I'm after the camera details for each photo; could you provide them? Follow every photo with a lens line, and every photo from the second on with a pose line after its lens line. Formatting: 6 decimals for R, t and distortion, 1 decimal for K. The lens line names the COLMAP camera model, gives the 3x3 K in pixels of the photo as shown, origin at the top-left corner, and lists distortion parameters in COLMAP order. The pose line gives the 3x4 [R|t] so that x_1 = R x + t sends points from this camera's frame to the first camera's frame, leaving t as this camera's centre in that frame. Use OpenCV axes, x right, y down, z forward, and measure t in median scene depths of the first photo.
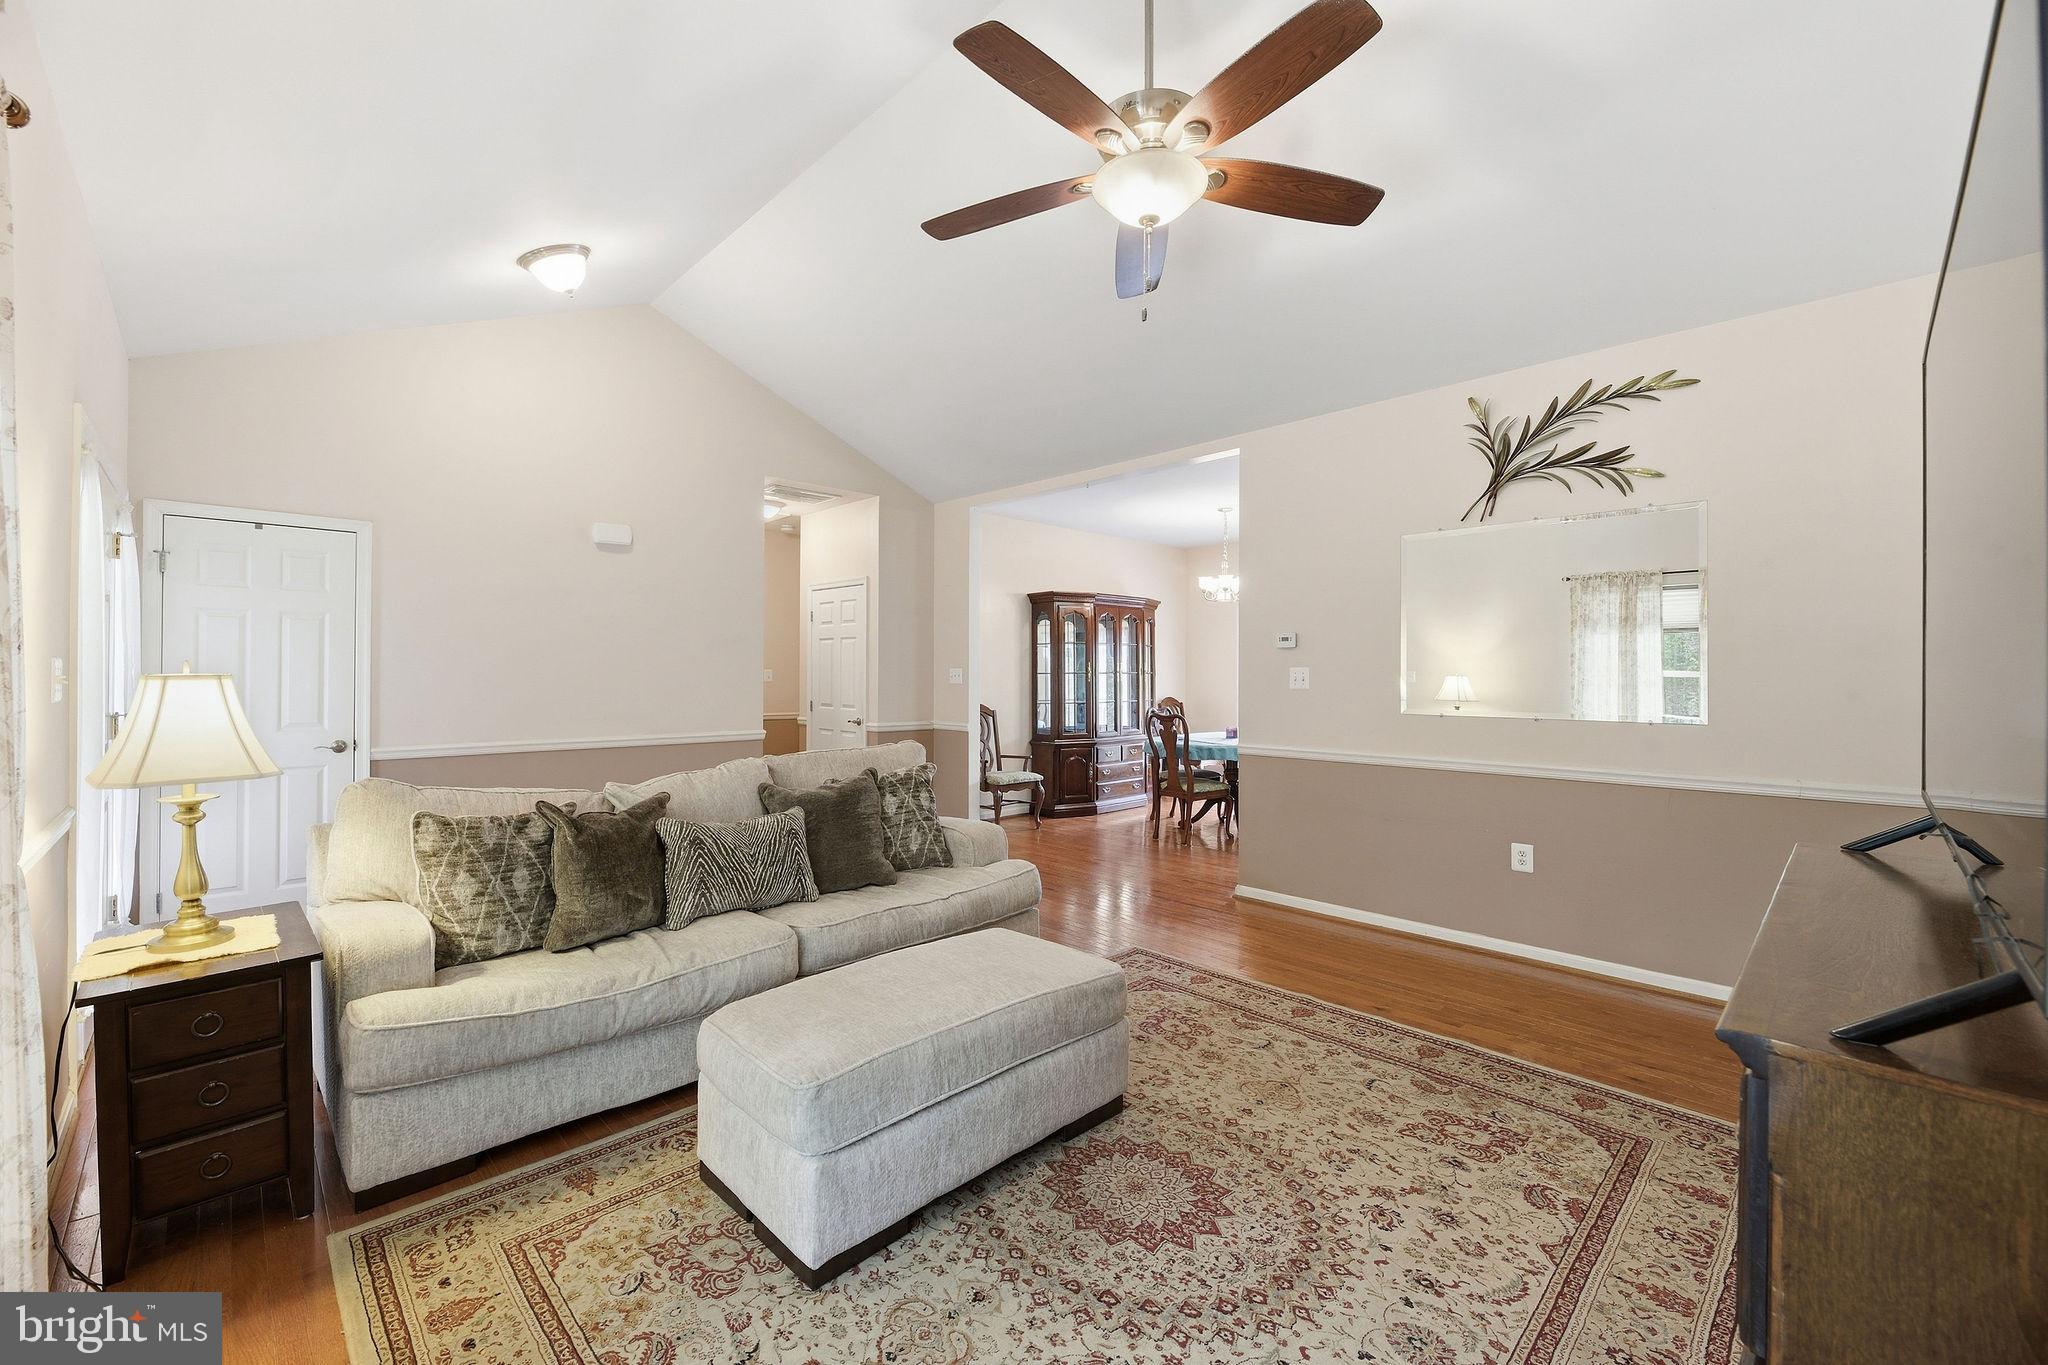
lens RADIAL K [[826.1, 0, 1019.8], [0, 826.1, 671.9], [0, 0, 1]] dist [0.000039, -0.000643]
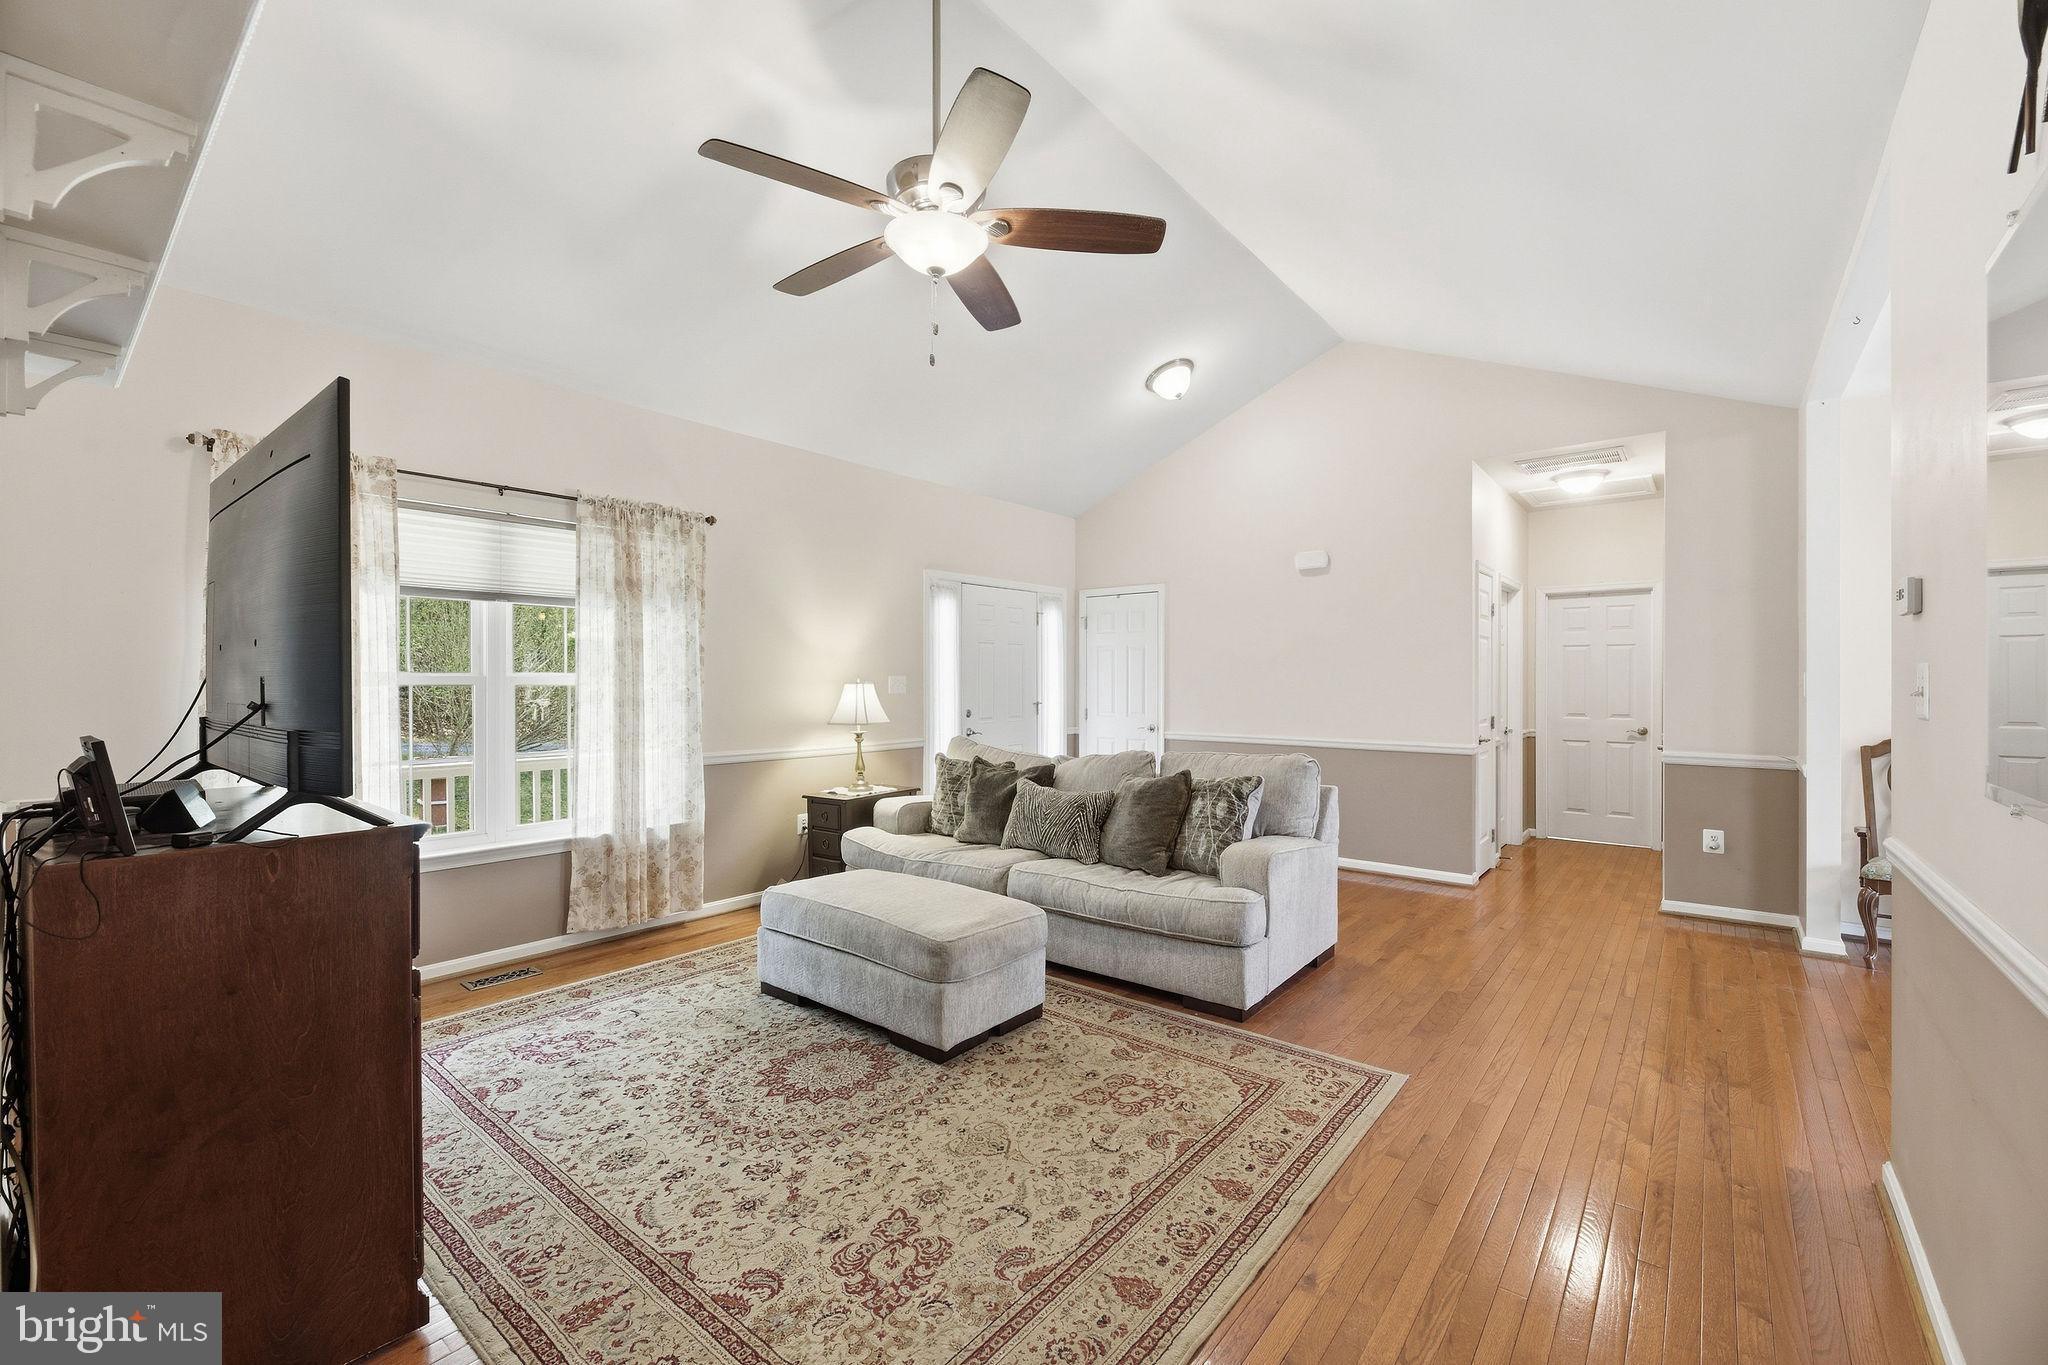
lens RADIAL K [[834.8, 0, 1024.0], [0, 834.8, 682.5], [0, 0, 1]] dist [-0.000687, 0.000158]
pose [[0.123875, -0.000033, -0.992298, 1.117320], [0.000746, 1.000000, 0.000060, 0.004149], [0.992298, -0.000748, 0.123875, 0.848616]]
